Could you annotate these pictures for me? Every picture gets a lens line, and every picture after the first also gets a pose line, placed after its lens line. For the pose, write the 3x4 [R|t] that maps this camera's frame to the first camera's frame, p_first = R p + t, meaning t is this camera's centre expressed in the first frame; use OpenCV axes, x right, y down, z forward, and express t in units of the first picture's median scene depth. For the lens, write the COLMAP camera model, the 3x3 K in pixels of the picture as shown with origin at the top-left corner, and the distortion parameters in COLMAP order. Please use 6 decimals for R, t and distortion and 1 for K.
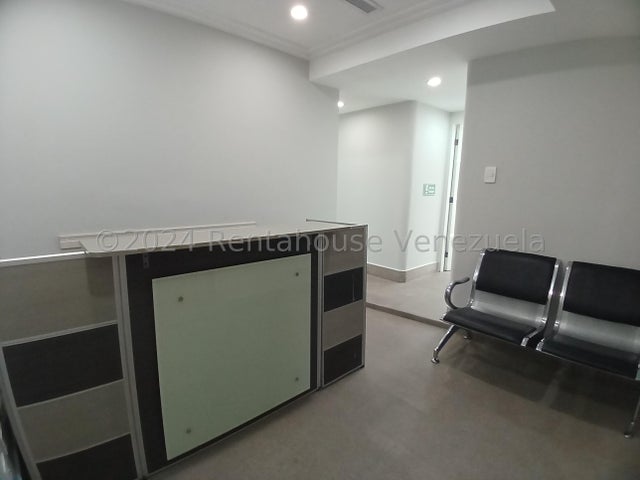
lens RADIAL K [[315.0, 0, 316.2], [0, 315.0, 231.6], [0, 0, 1]] dist [0.001524, -0.036017]
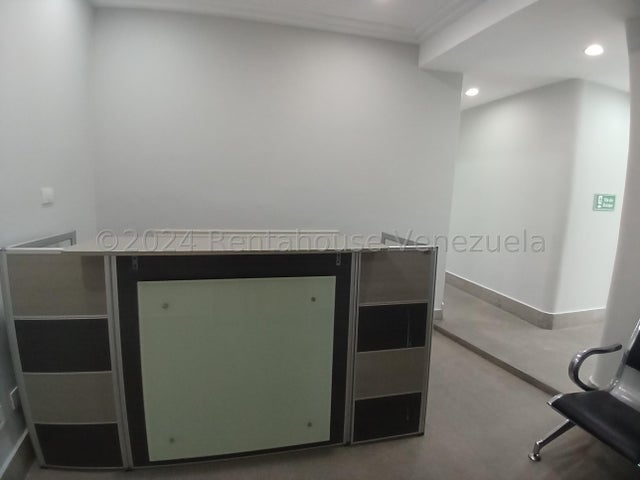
lens RADIAL K [[325.6, 0, 304.2], [0, 325.6, 228.6], [0, 0, 1]] dist [-0.000260, -0.043319]
pose [[0.877066, 0.077021, -0.474155, 0.236801], [-0.087885, 0.996130, -0.000755, -0.036471], [0.472262, 0.042333, 0.880441, 0.175020]]
